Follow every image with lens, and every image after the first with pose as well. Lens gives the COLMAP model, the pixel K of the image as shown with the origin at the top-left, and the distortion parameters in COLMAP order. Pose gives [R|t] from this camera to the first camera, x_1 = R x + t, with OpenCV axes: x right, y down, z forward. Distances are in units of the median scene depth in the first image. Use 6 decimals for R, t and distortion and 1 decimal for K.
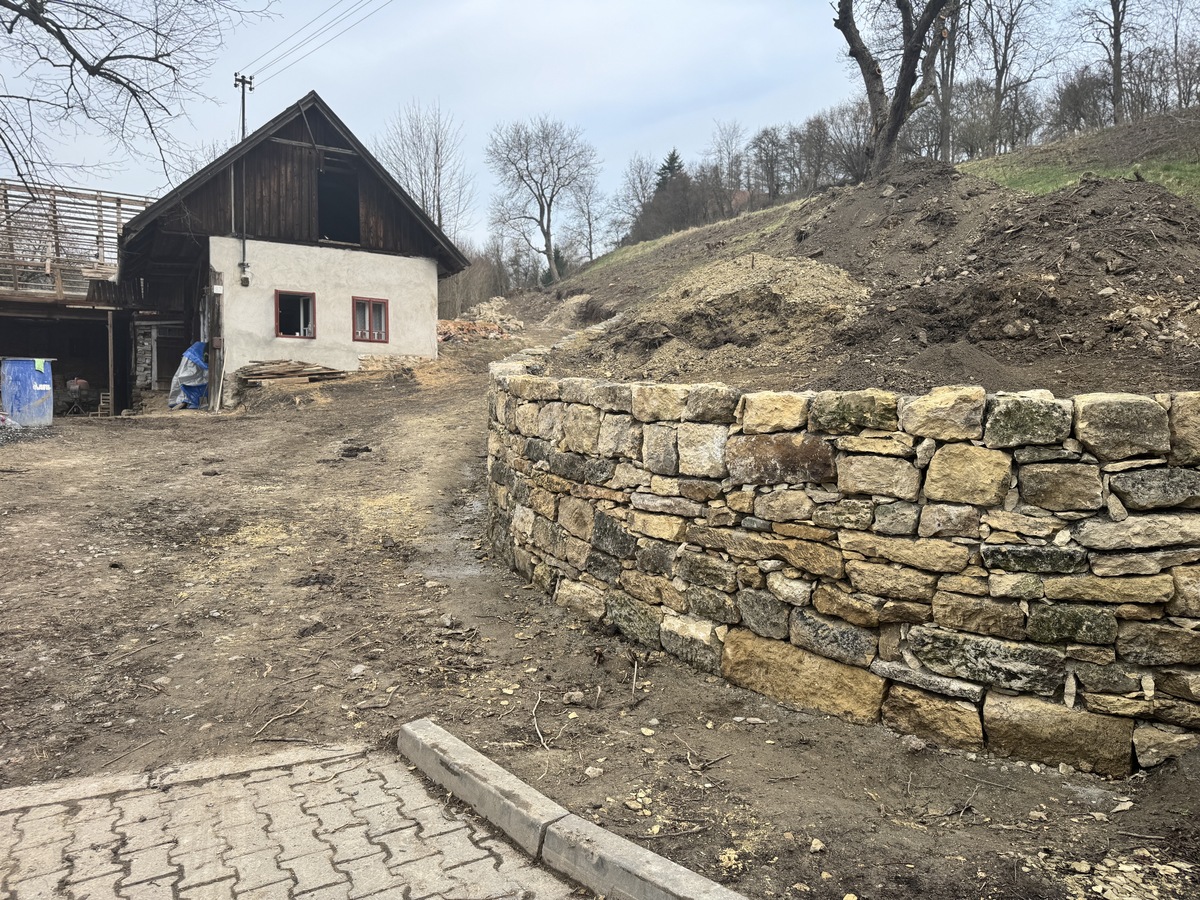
lens RADIAL K [[850.6, 0, 600.0], [0, 850.6, 450.0], [0, 0, 1]] dist [0.142170, -0.256031]
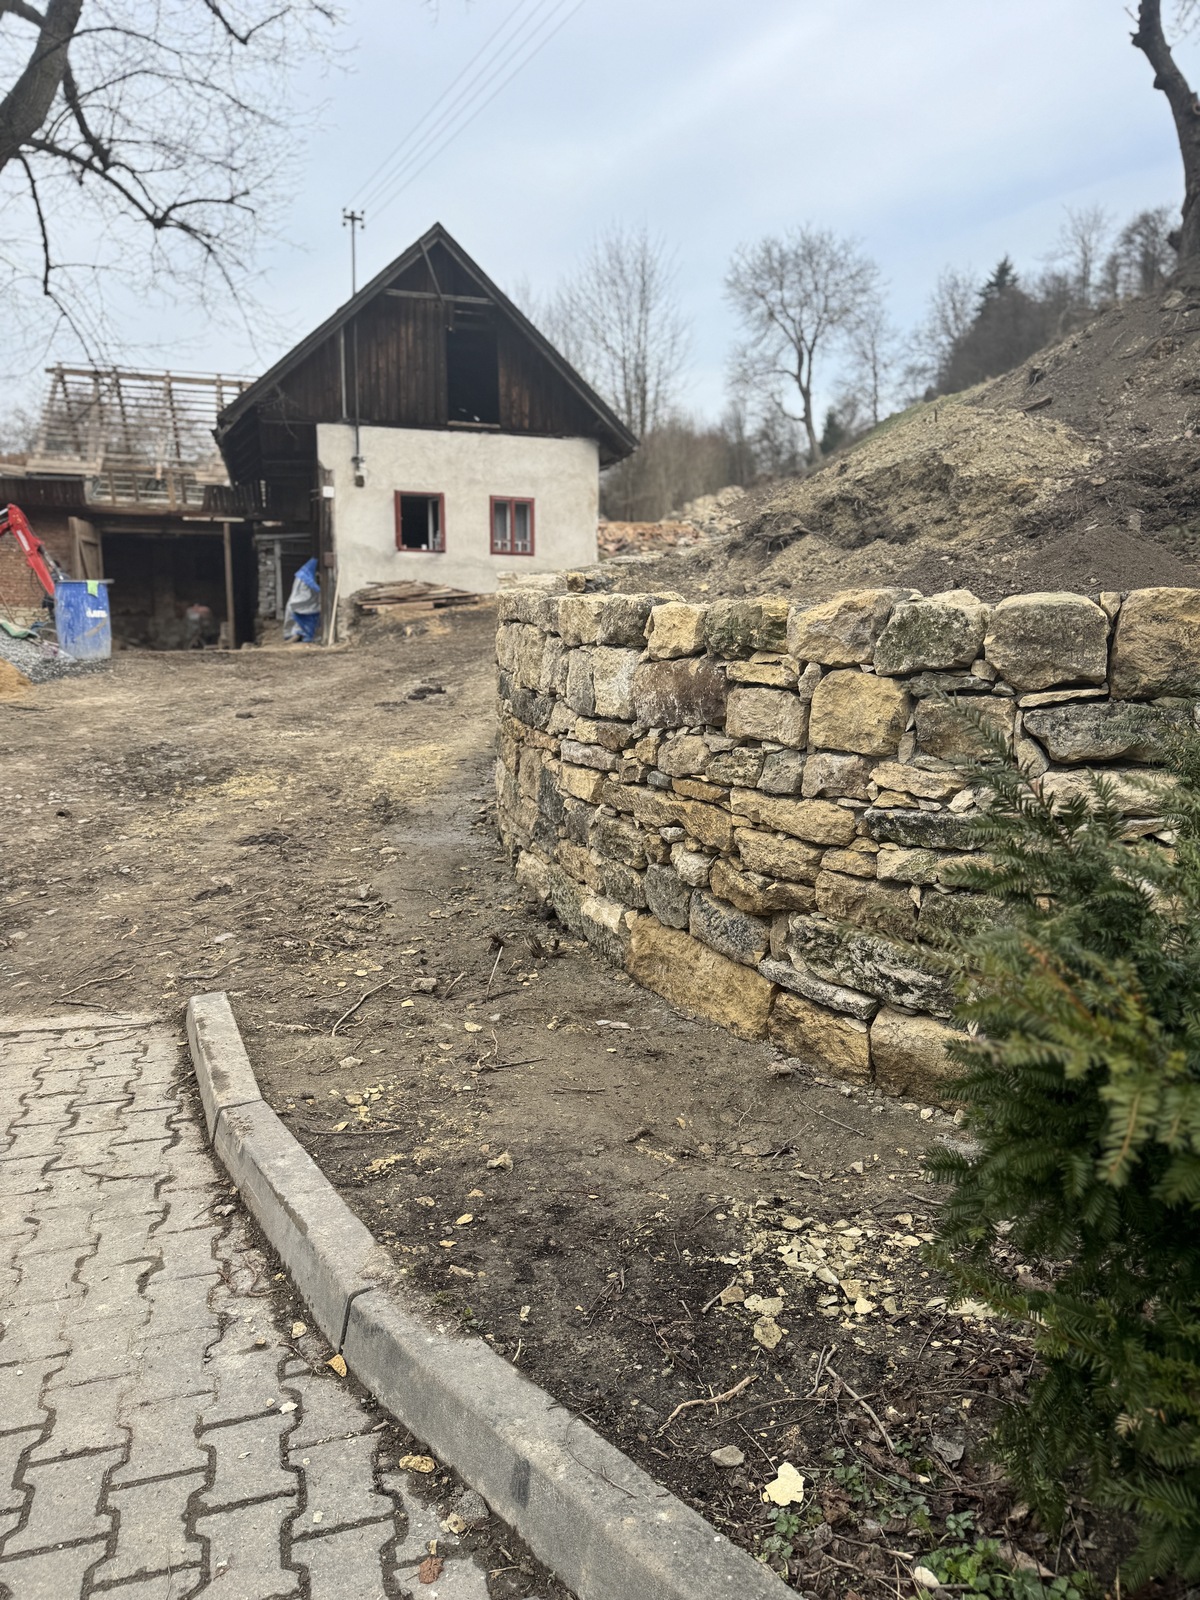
lens RADIAL K [[1126.6, 0, 592.0], [0, 1126.6, 811.4], [0, 0, 1]] dist [0.175737, -0.358862]
pose [[0.967364, 0.032370, -0.251313, 0.364475], [-0.007392, 0.994990, 0.099703, 0.014095], [0.253281, -0.094592, 0.962757, 0.013649]]
